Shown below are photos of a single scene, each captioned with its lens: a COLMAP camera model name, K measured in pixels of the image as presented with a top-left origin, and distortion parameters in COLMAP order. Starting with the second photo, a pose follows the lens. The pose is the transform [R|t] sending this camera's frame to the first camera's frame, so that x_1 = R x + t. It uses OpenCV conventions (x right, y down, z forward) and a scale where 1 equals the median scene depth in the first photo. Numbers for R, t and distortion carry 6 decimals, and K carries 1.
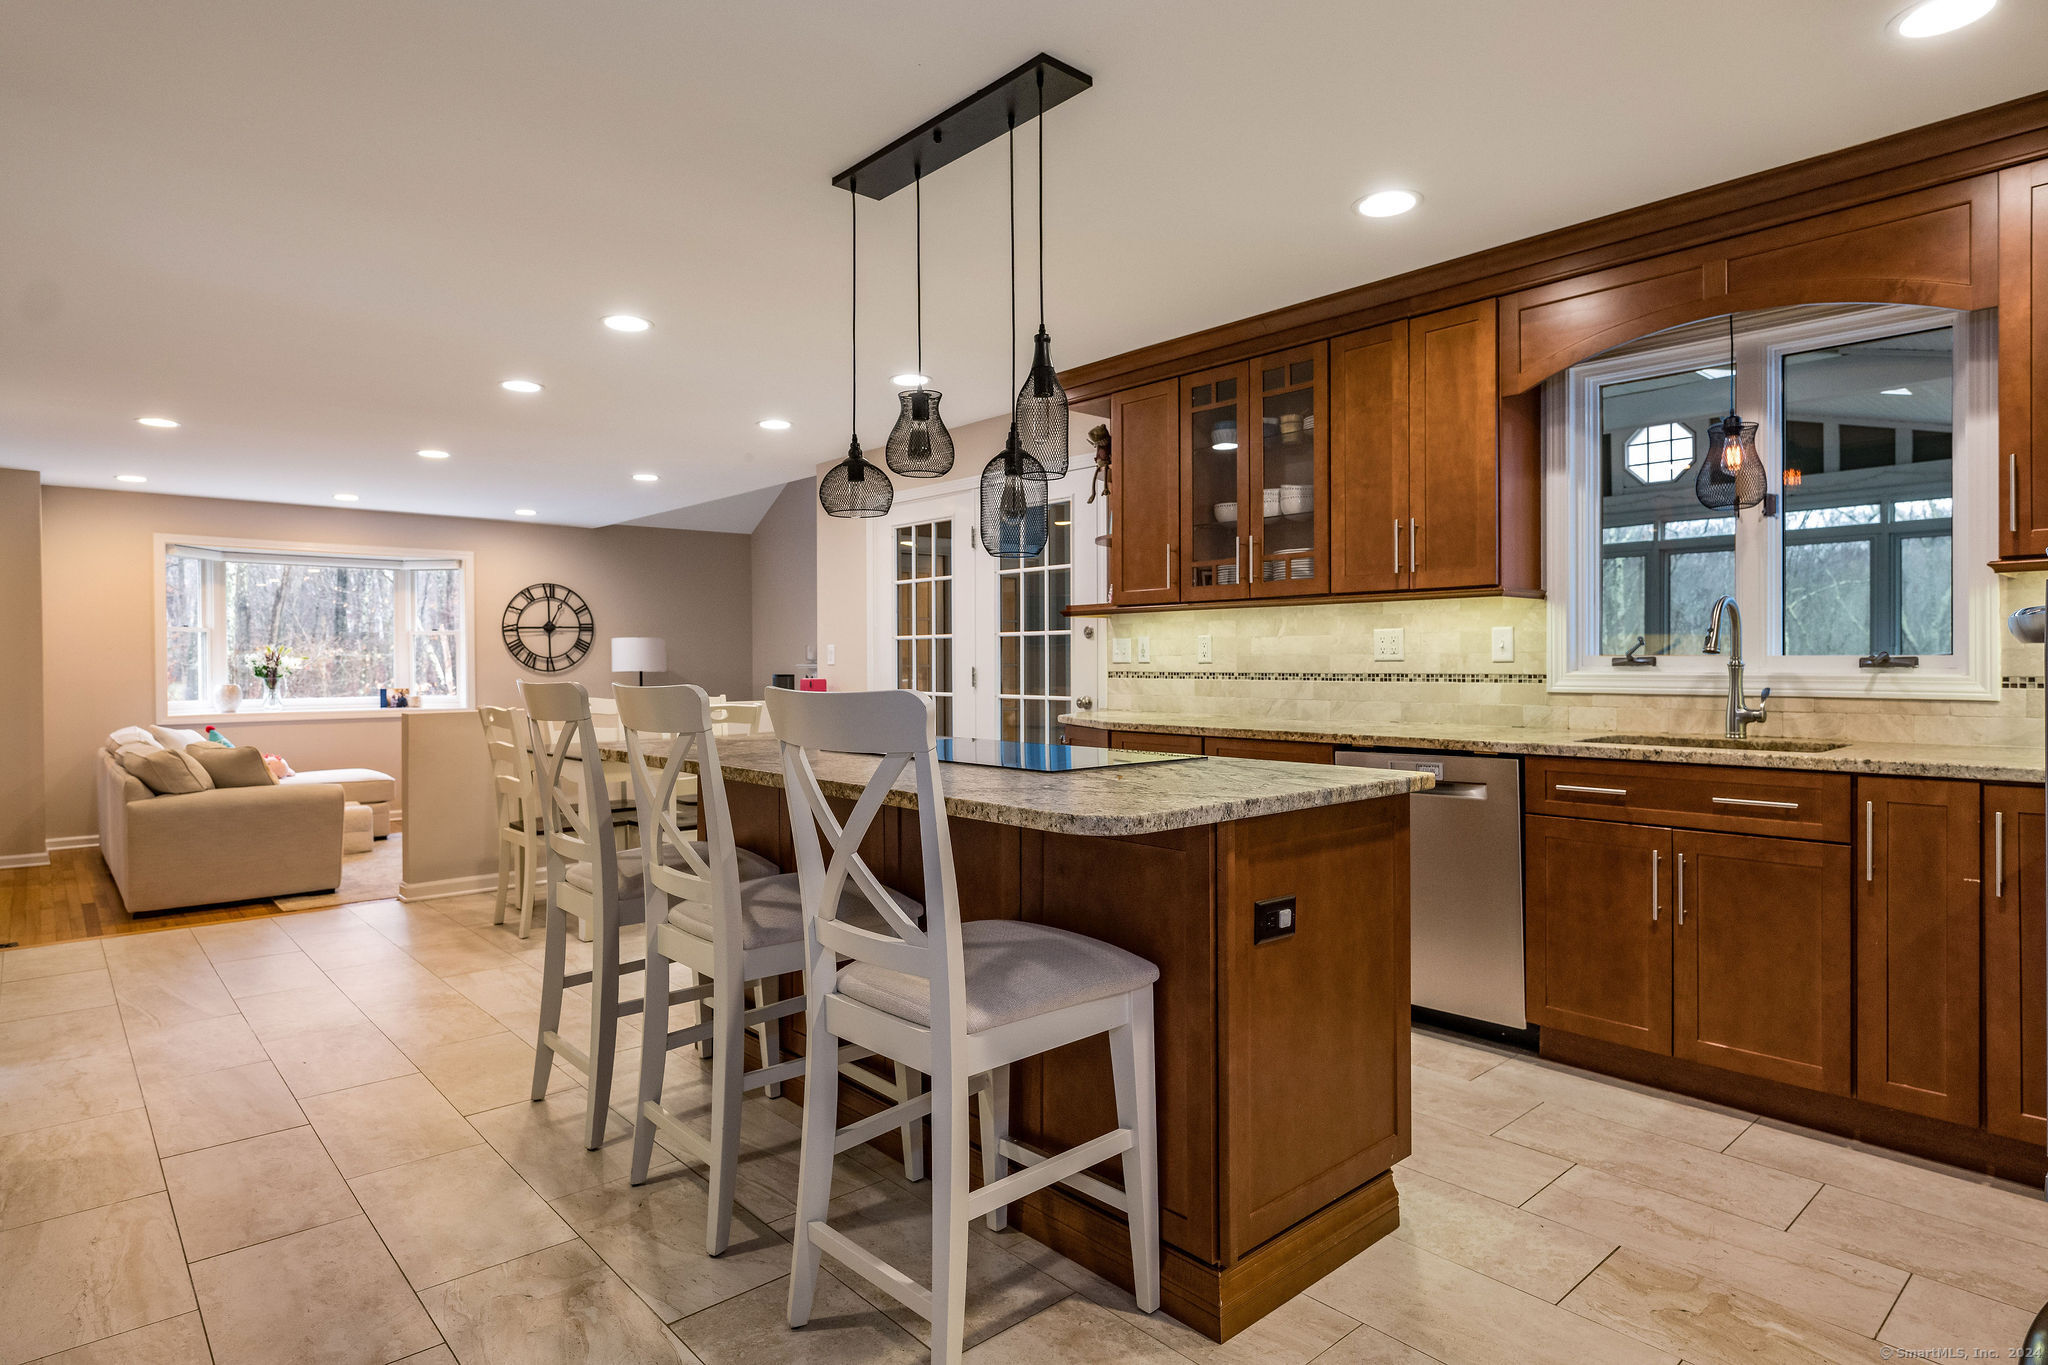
lens RADIAL K [[1106.7, 0, 1006.4], [0, 1106.7, 665.7], [0, 0, 1]] dist [0.000930, 0.000789]
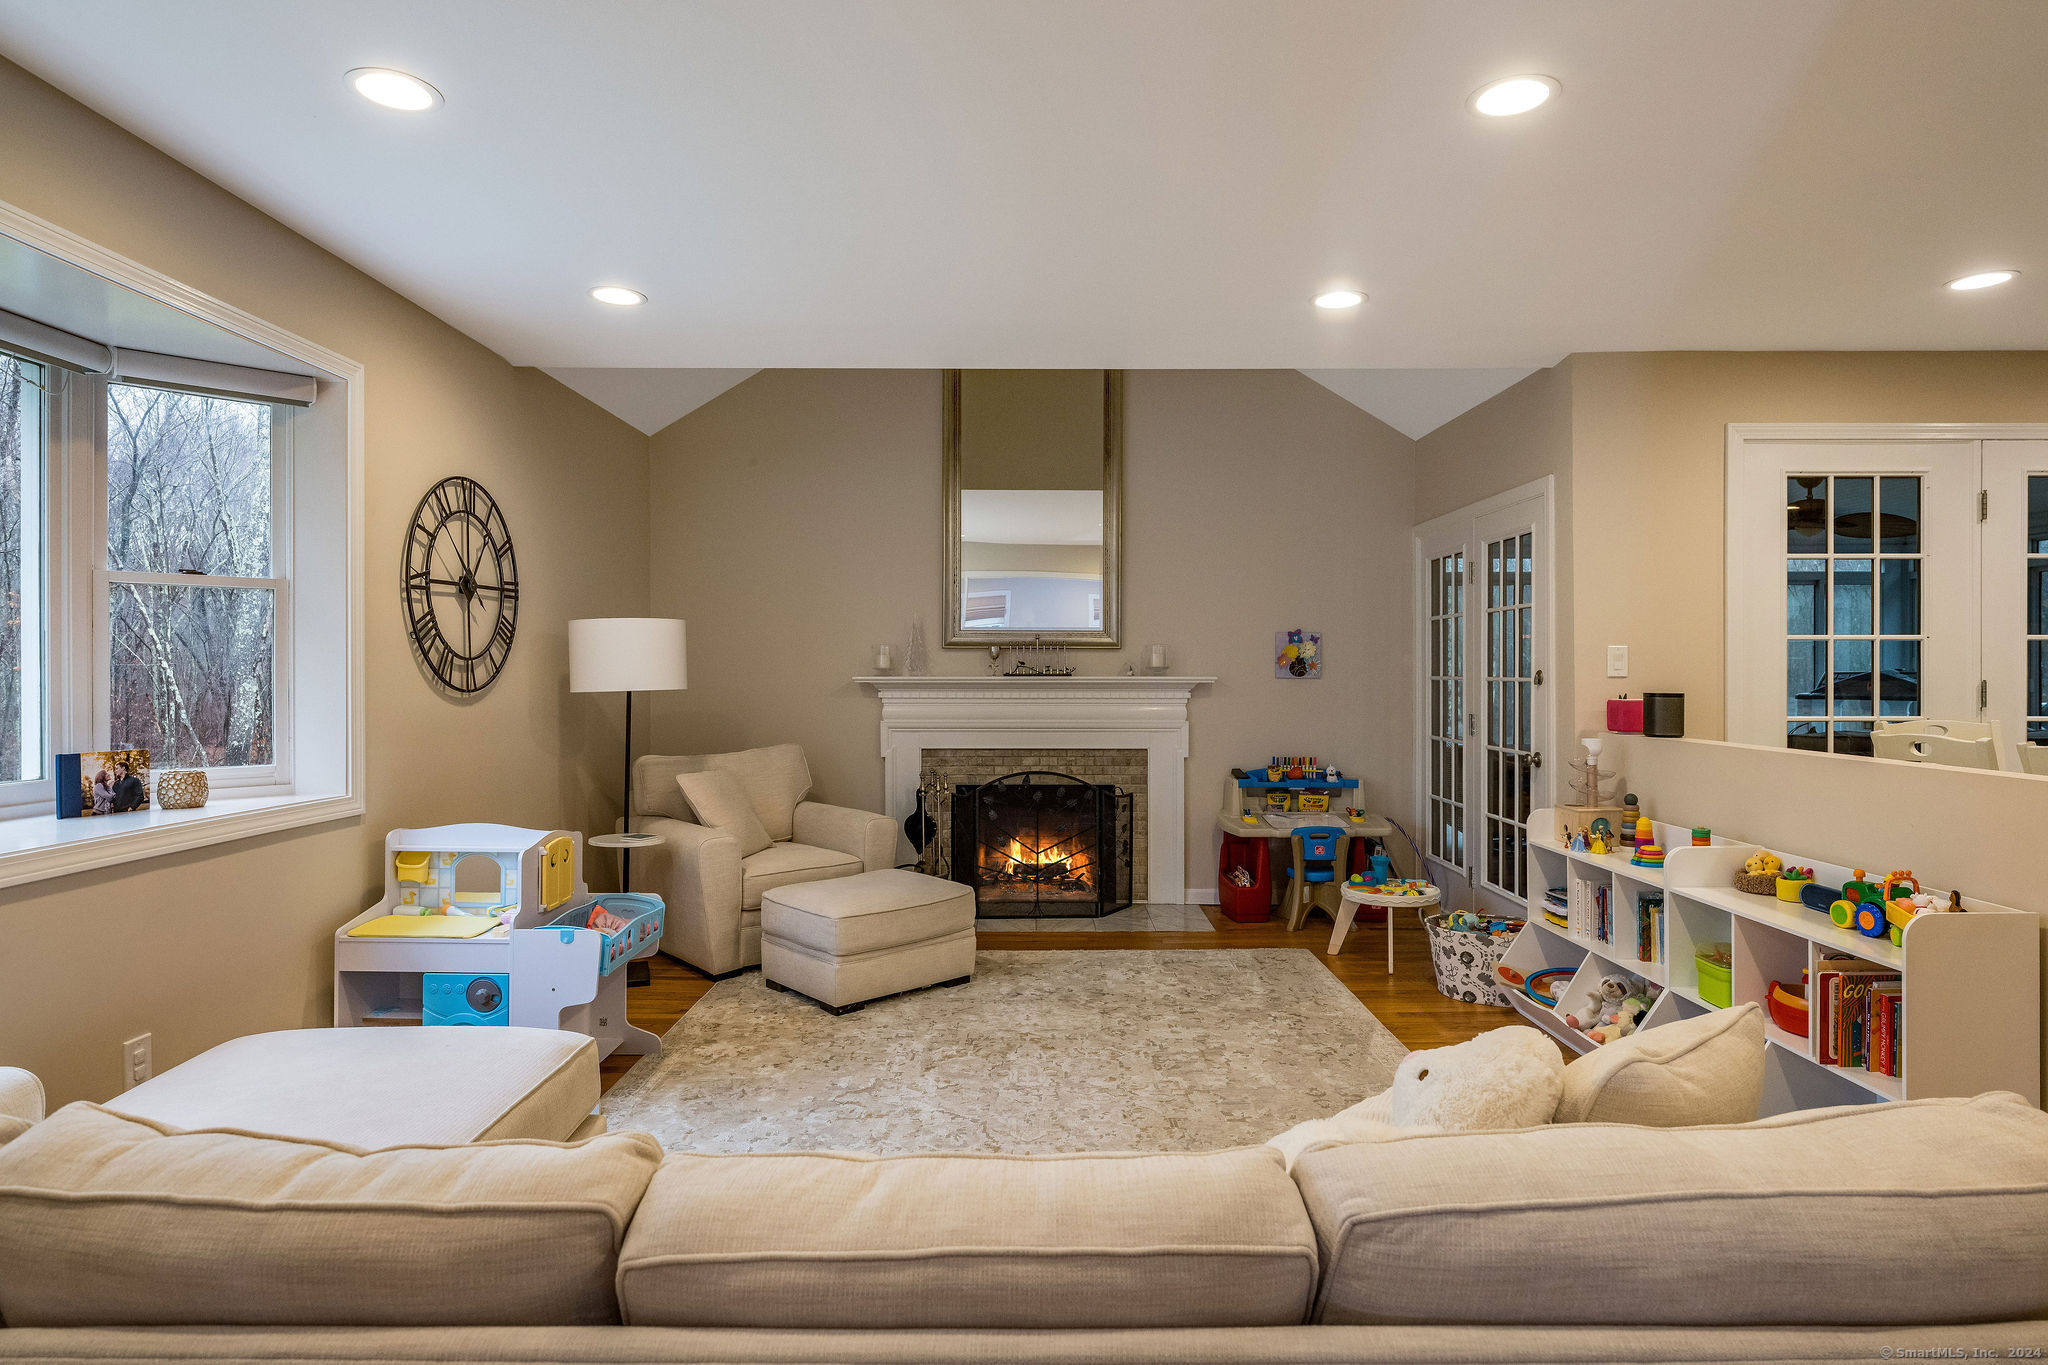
lens RADIAL K [[1106.7, 0, 1027.7], [0, 1106.7, 668.2], [0, 0, 1]] dist [0.000930, 0.000789]
pose [[0.663566, 0.008773, 0.748066, -0.609846], [0.000093, 0.999930, -0.011809, 0.001130], [-0.748117, 0.007906, 0.663519, 0.601049]]
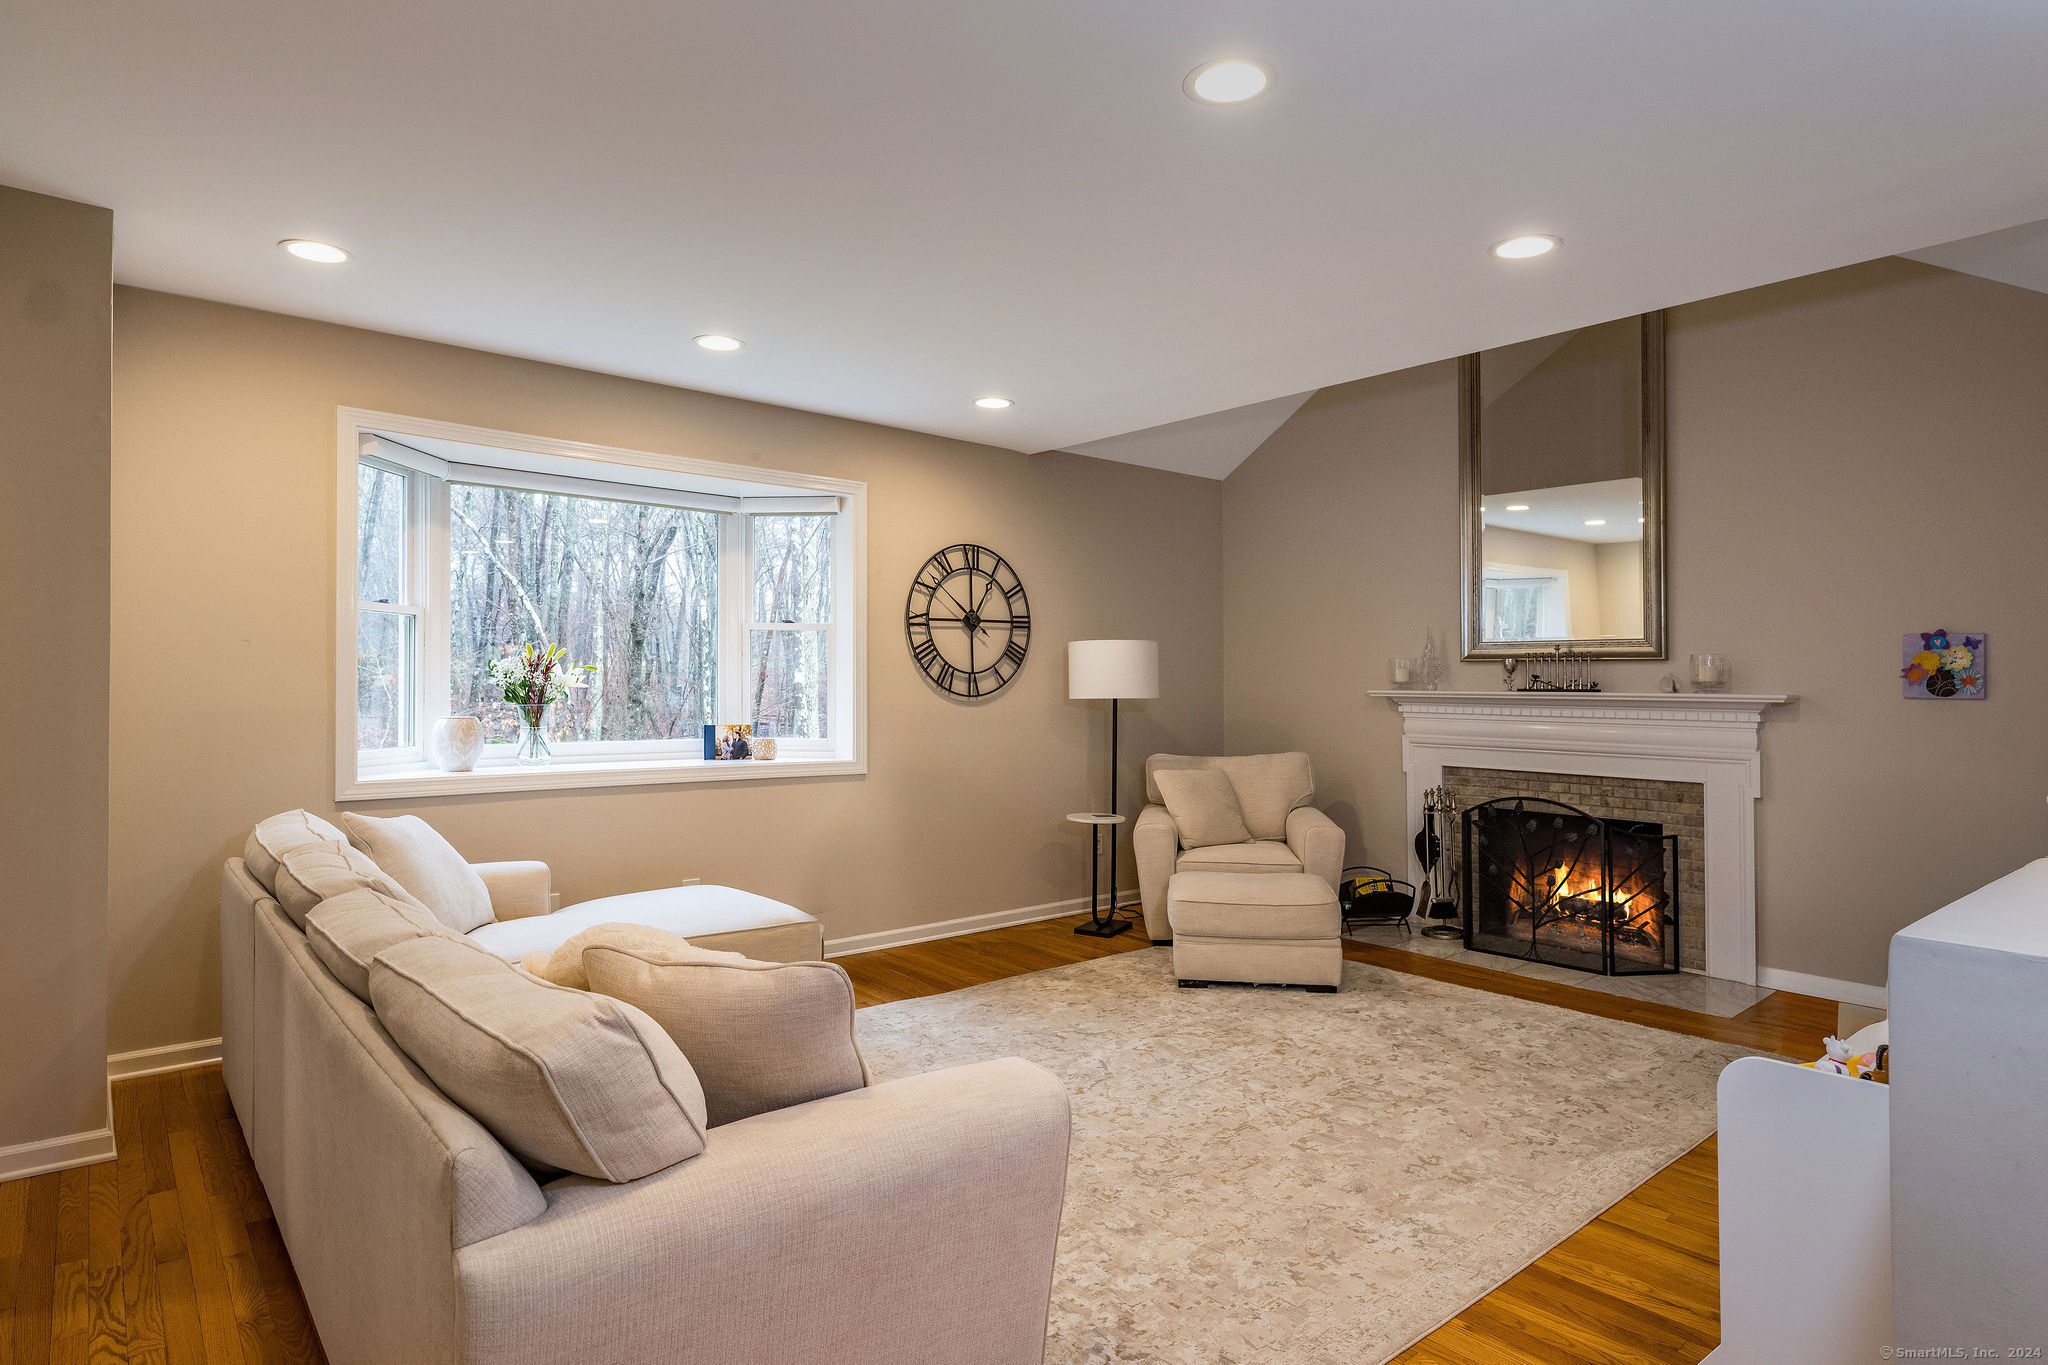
lens RADIAL K [[1106.7, 0, 1018.0], [0, 1106.7, 670.2], [0, 0, 1]] dist [0.000930, 0.000789]
pose [[0.999634, 0.013561, -0.023414, -0.393154], [-0.013944, 0.999770, -0.016300, 0.000239], [0.023187, 0.016621, 0.999593, 0.447791]]
